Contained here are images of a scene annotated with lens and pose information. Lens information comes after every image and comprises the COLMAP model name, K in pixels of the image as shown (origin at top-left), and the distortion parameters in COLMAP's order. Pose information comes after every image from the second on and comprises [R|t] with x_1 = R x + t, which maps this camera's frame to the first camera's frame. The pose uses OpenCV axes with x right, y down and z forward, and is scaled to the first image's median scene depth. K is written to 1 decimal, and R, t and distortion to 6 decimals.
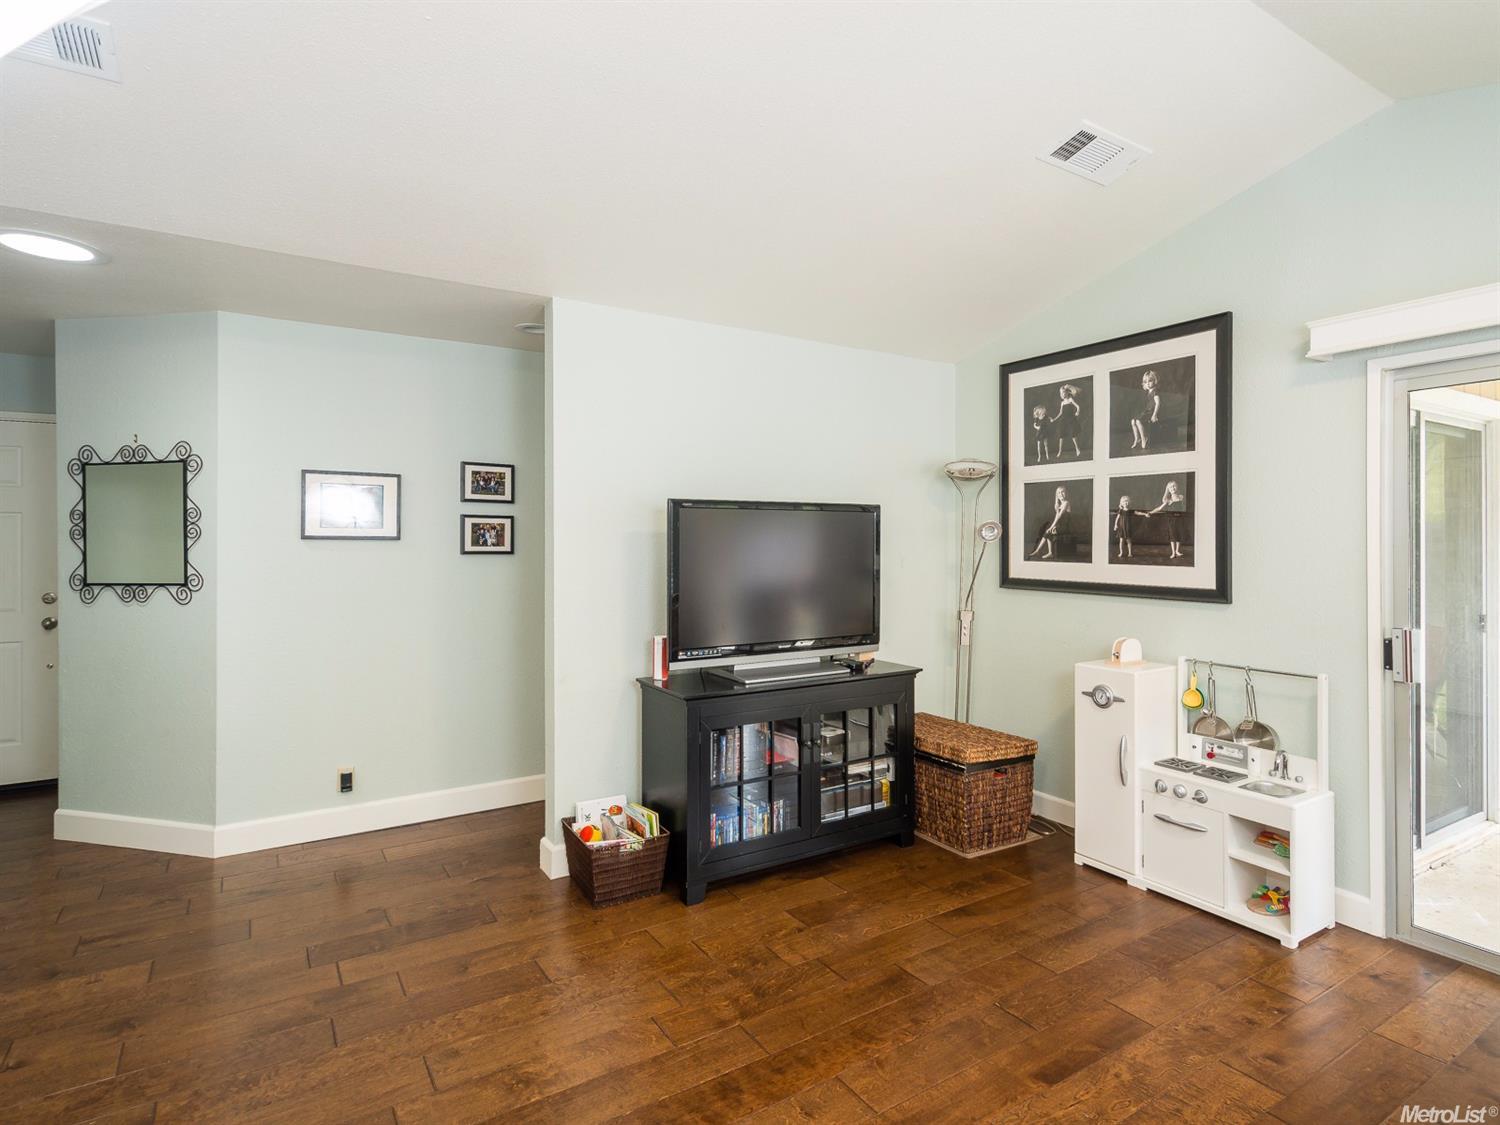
lens RADIAL K [[794.5, 0, 755.1], [0, 794.5, 542.1], [0, 0, 1]] dist [0.006954, -0.003986]
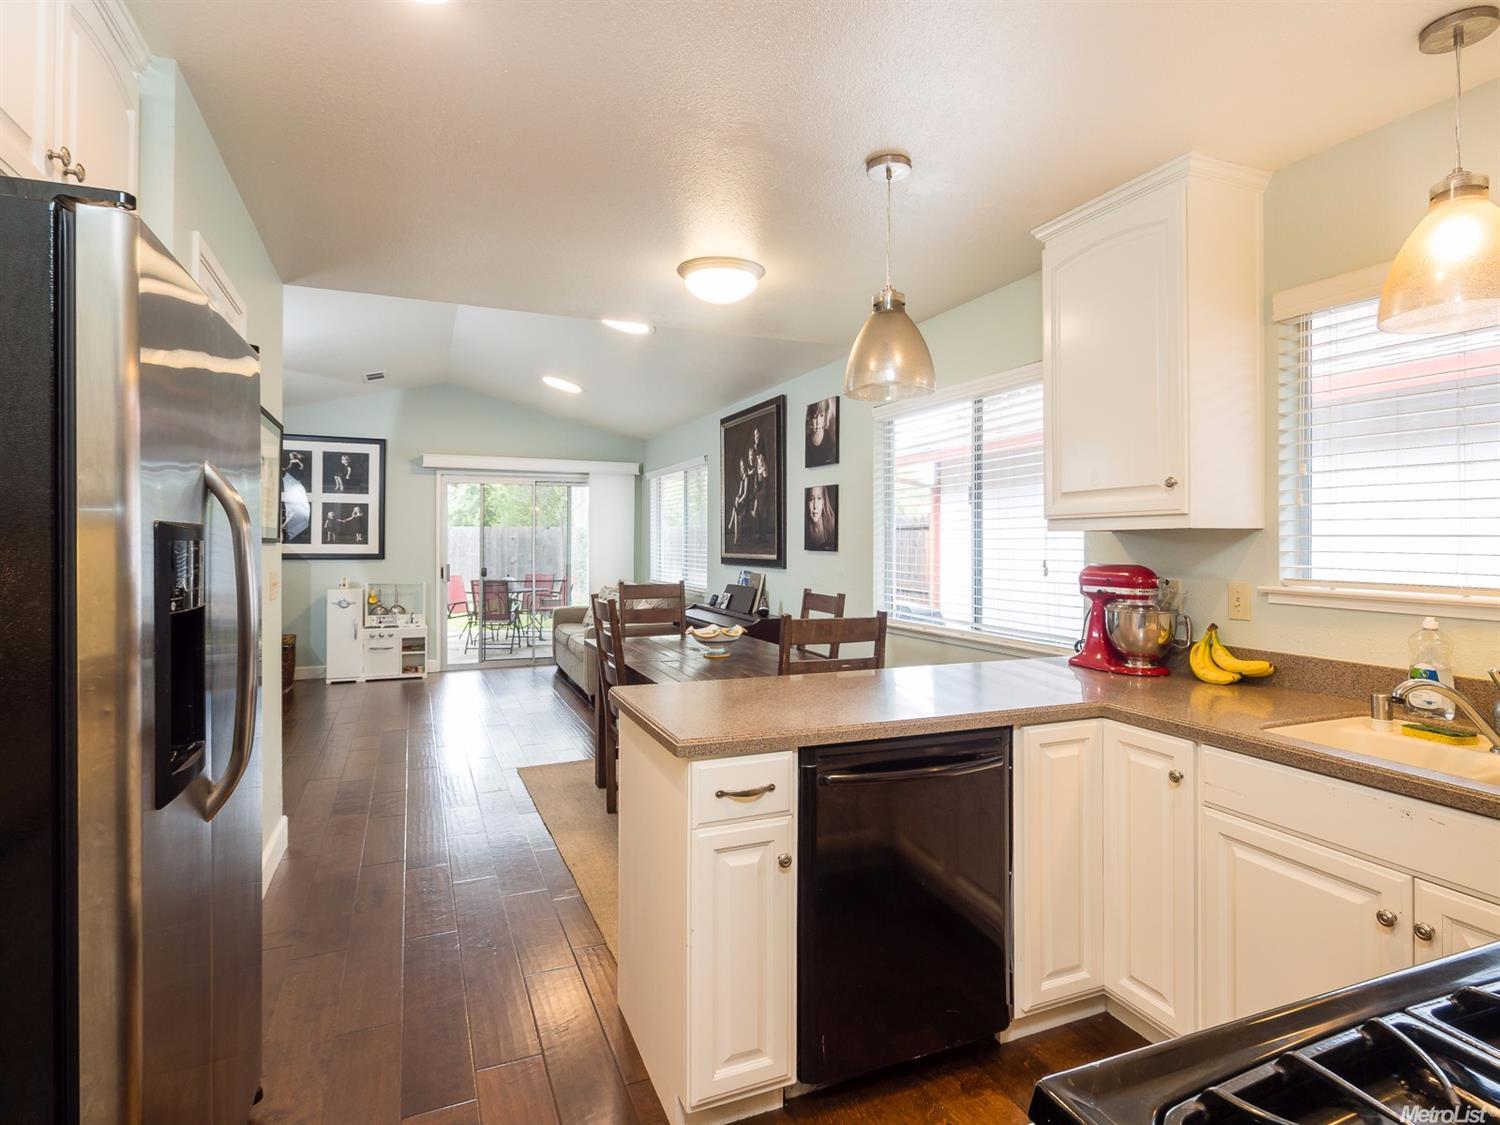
lens RADIAL K [[794.5, 0, 753.0], [0, 794.5, 542.4], [0, 0, 1]] dist [0.006954, -0.003986]
pose [[0.162506, -0.001133, 0.986707, -1.430015], [-0.004069, 0.999990, 0.001819, 0.014839], [-0.986699, -0.004310, 0.162500, -0.444146]]
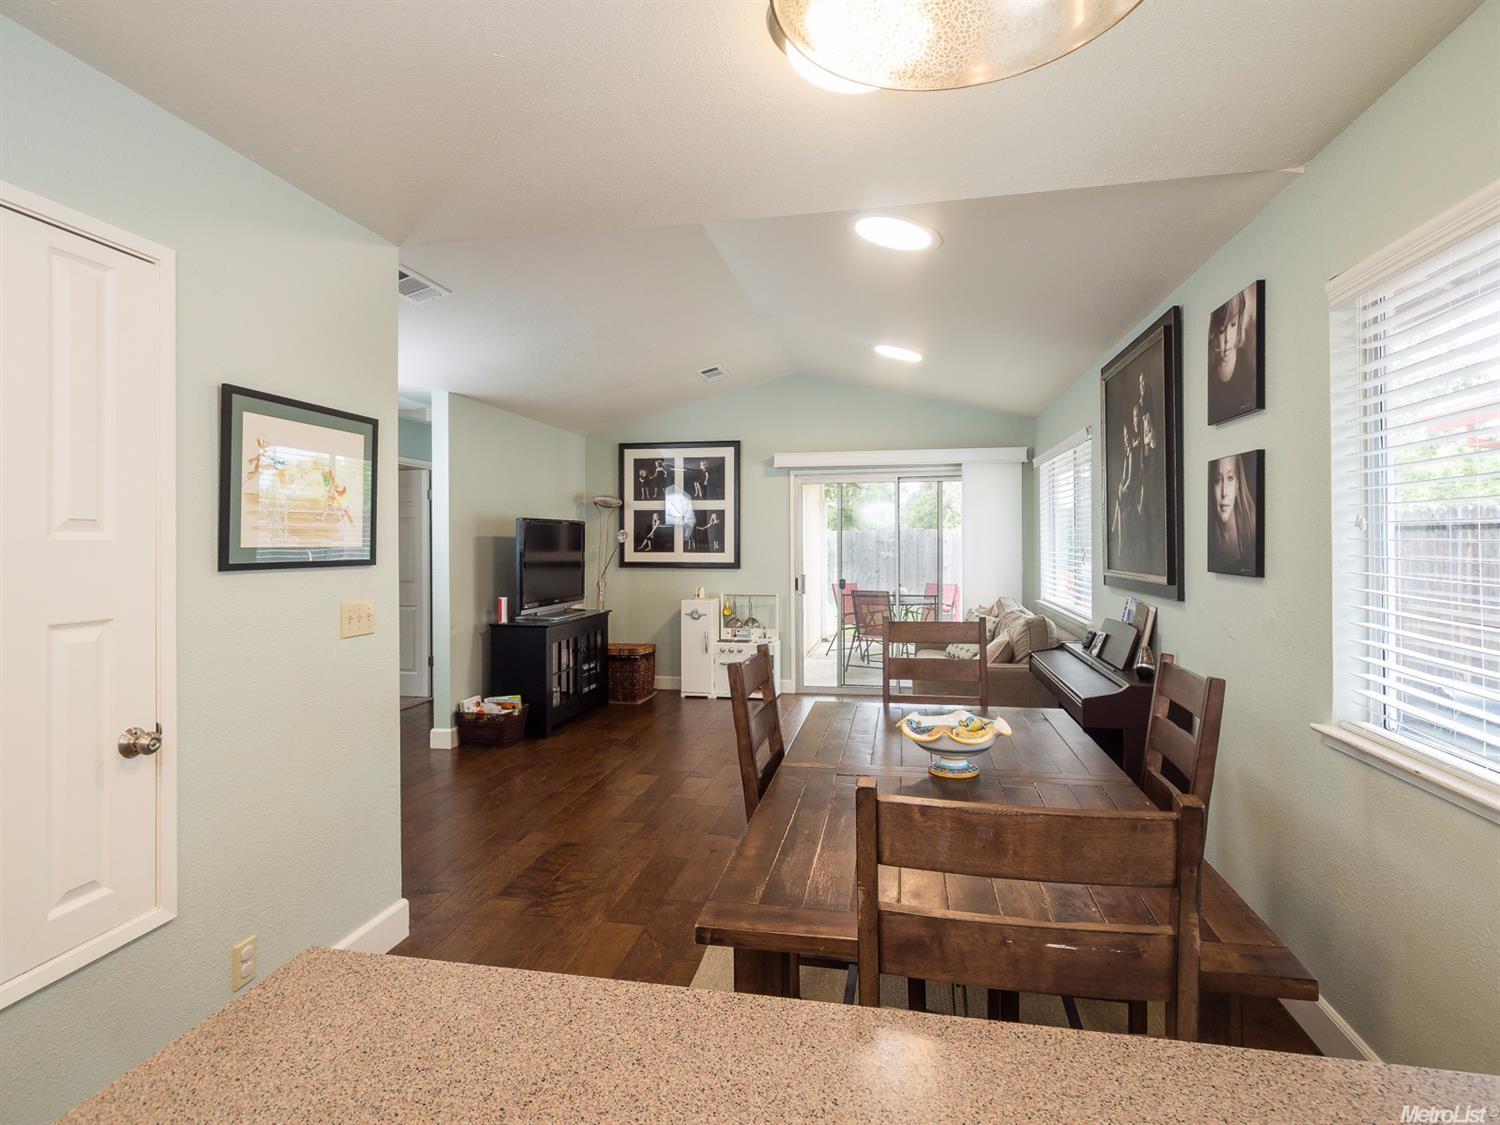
lens RADIAL K [[794.5, 0, 753.3], [0, 794.5, 543.3], [0, 0, 1]] dist [0.006954, -0.003986]
pose [[0.683035, -0.005163, 0.730367, -0.920908], [0.004267, 0.999986, 0.003079, -0.001792], [-0.730373, 0.001014, 0.683048, -0.515478]]
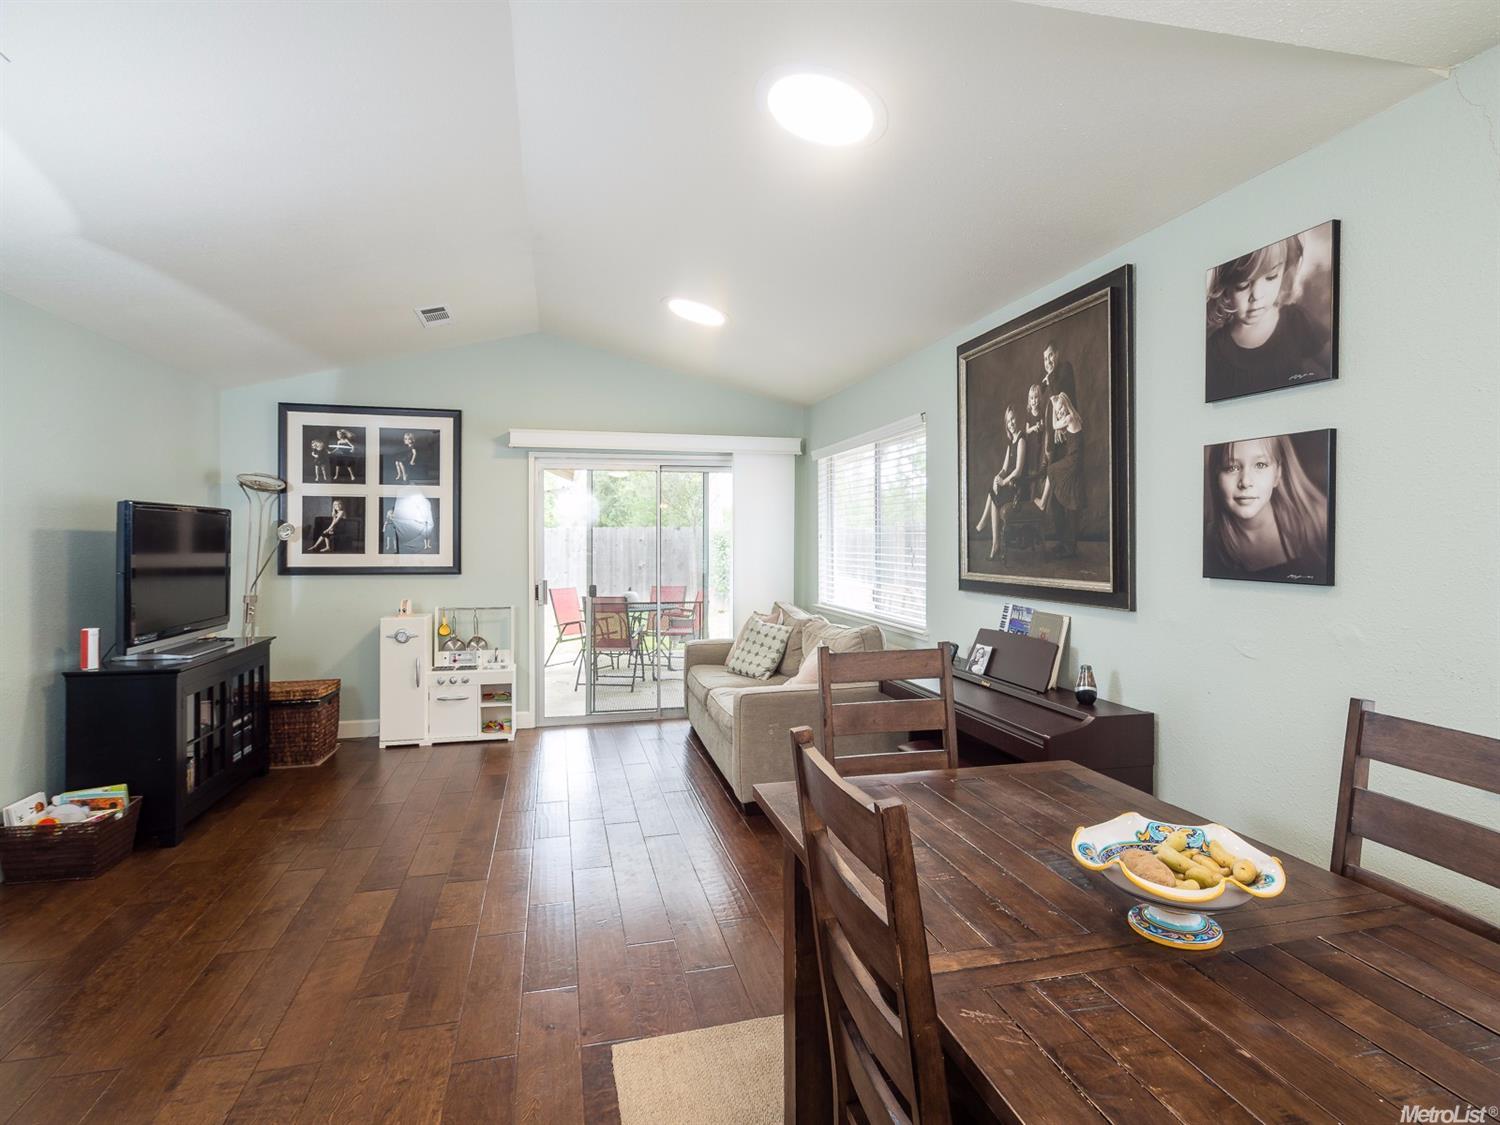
lens RADIAL K [[794.5, 0, 754.8], [0, 794.5, 541.4], [0, 0, 1]] dist [0.006954, -0.003986]
pose [[0.316060, -0.002943, 0.948735, -0.781011], [0.000009, 0.999995, 0.003099, -0.001432], [-0.948739, -0.000971, 0.316059, -0.163022]]
